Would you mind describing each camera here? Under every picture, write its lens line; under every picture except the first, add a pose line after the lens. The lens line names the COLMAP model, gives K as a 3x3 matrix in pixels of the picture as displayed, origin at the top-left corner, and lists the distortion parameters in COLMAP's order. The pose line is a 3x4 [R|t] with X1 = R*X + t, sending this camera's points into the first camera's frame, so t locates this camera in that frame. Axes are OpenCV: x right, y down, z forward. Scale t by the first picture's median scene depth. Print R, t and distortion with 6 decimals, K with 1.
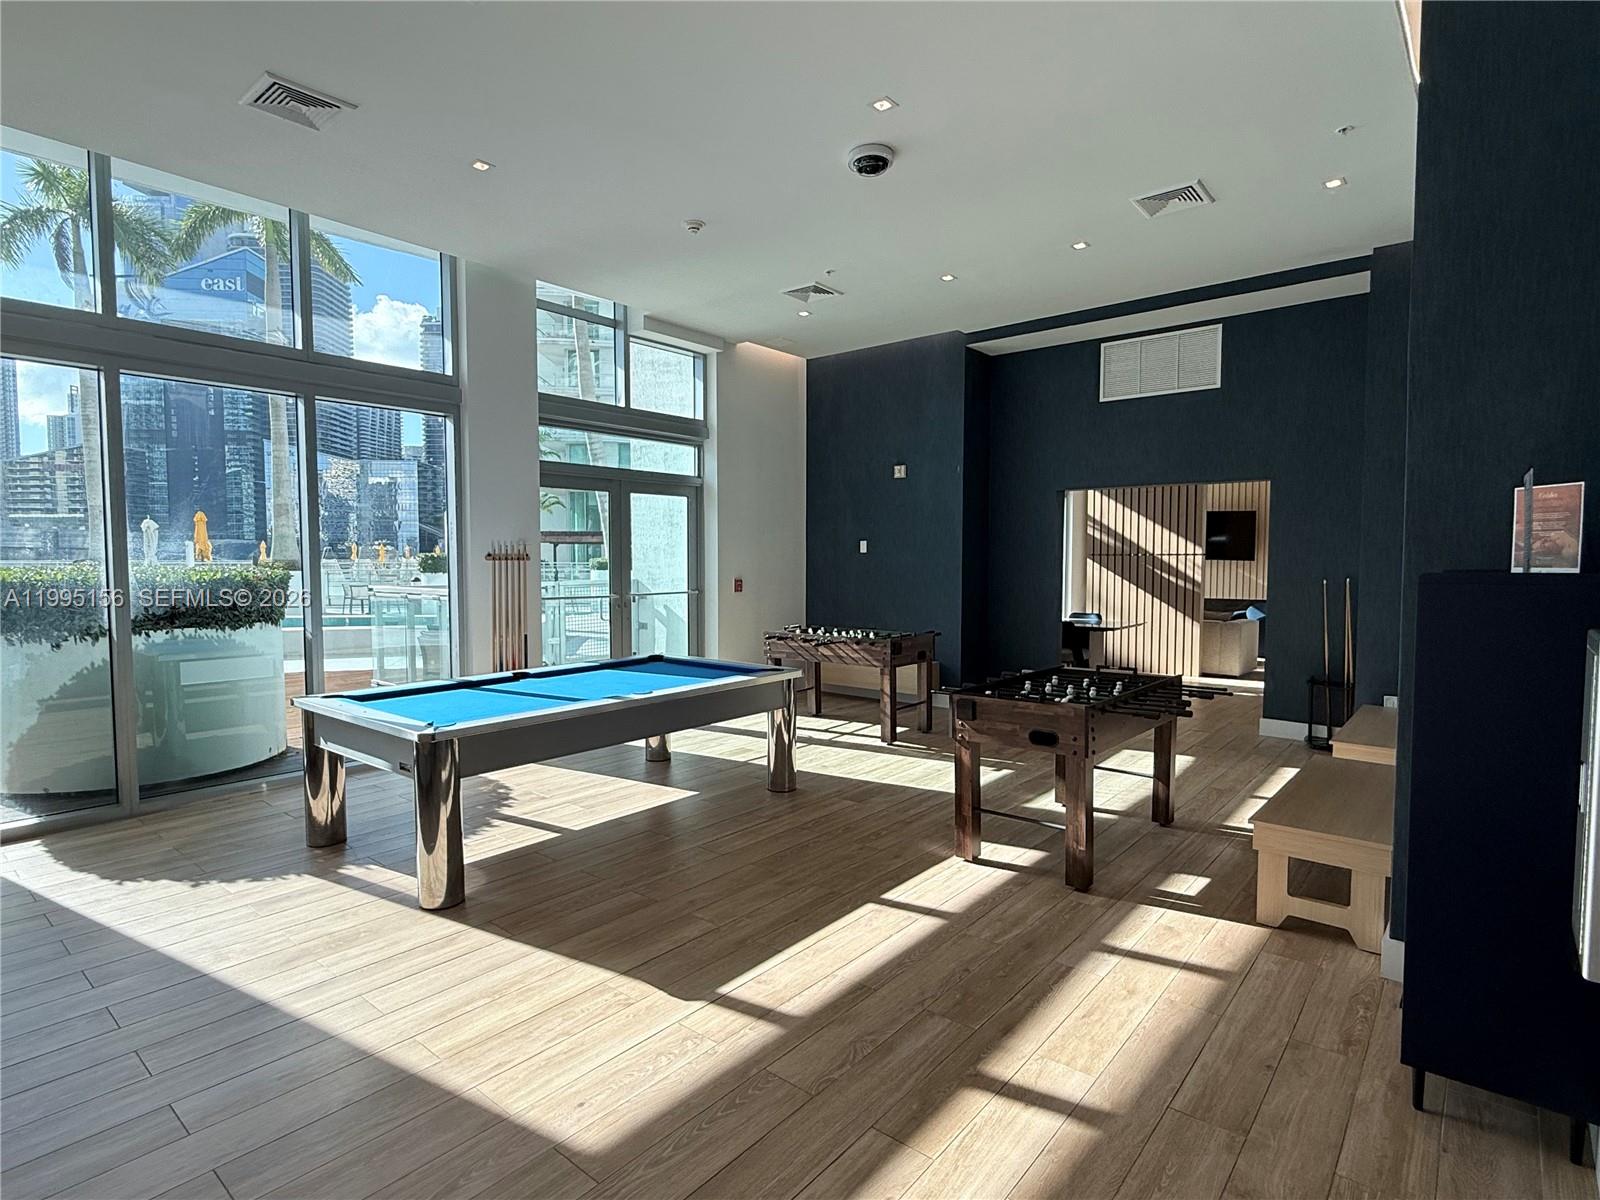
lens RADIAL K [[825.0, 0, 800.0], [0, 825.0, 600.0], [0, 0, 1]] dist [-0.000649, -0.000243]
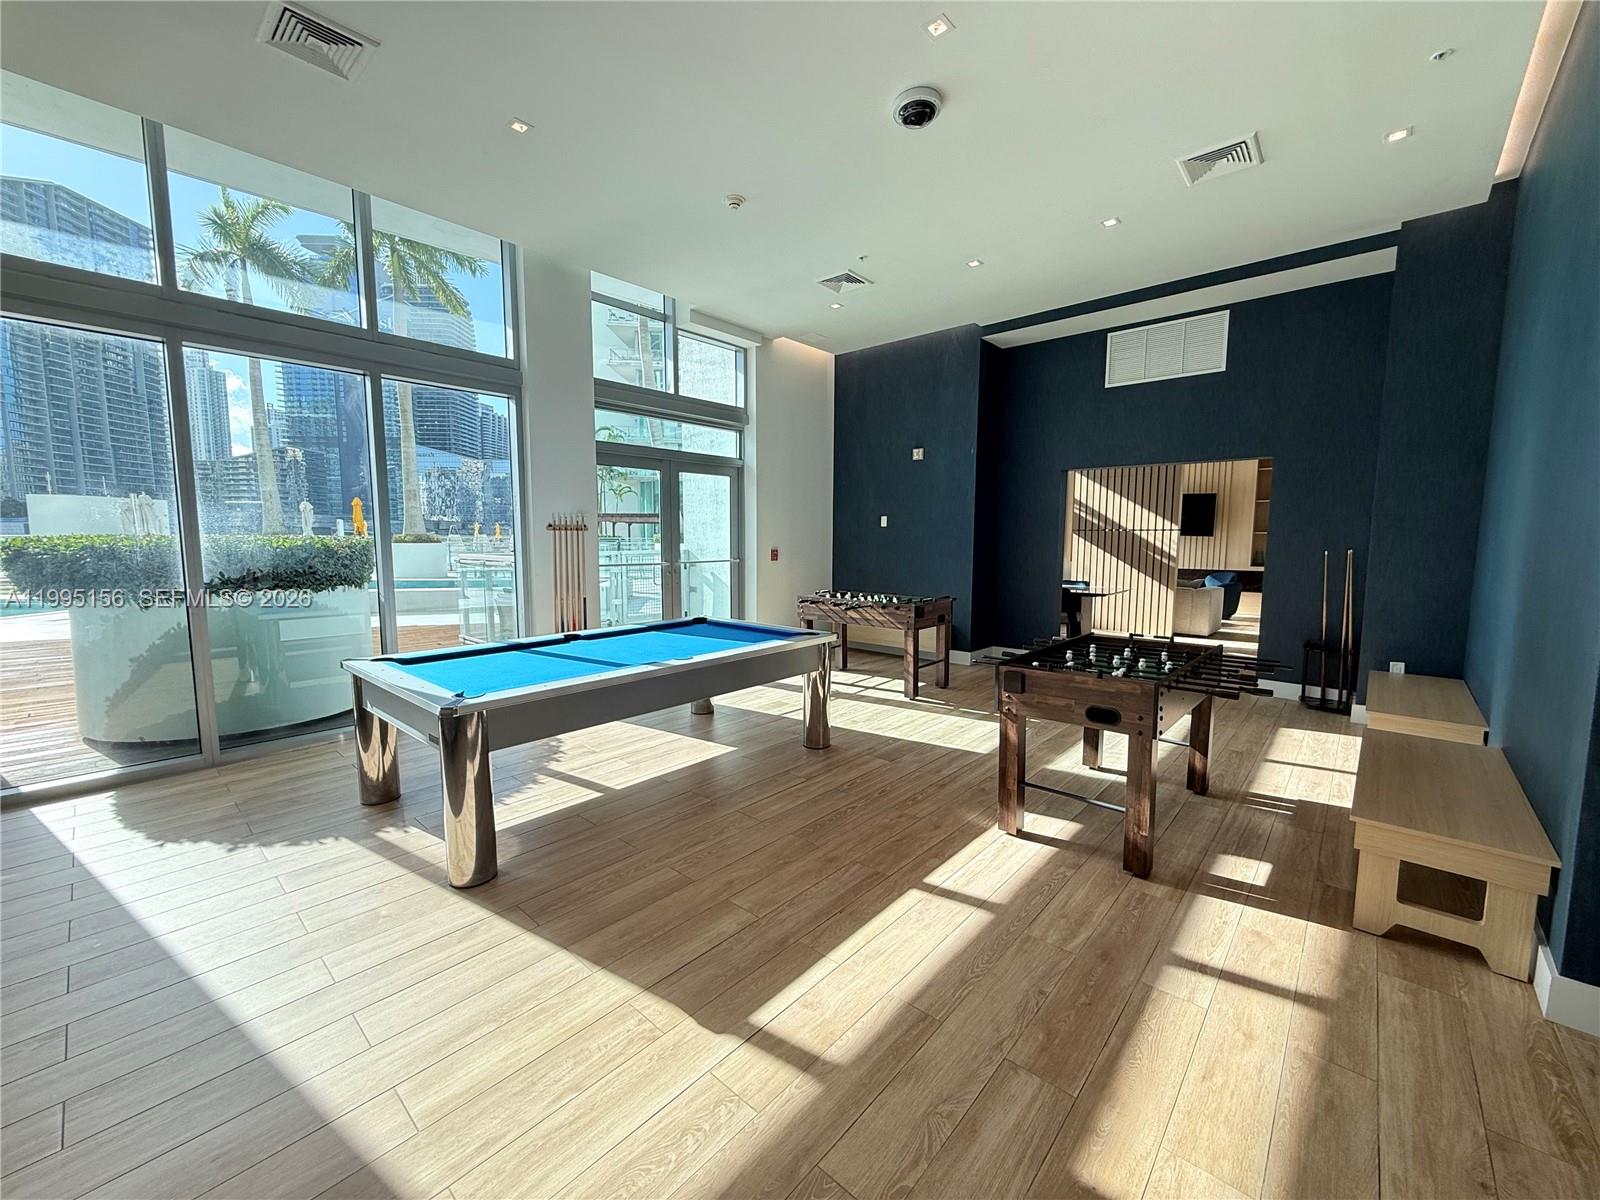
lens RADIAL K [[632.6, 0, 800.0], [0, 632.6, 600.0], [0, 0, 1]] dist [-0.000304, -0.000070]
pose [[0.999543, 0.006669, -0.029488, -0.019244], [-0.005191, 0.998740, 0.049921, 0.001181], [0.029784, -0.049745, 0.998318, 0.180688]]
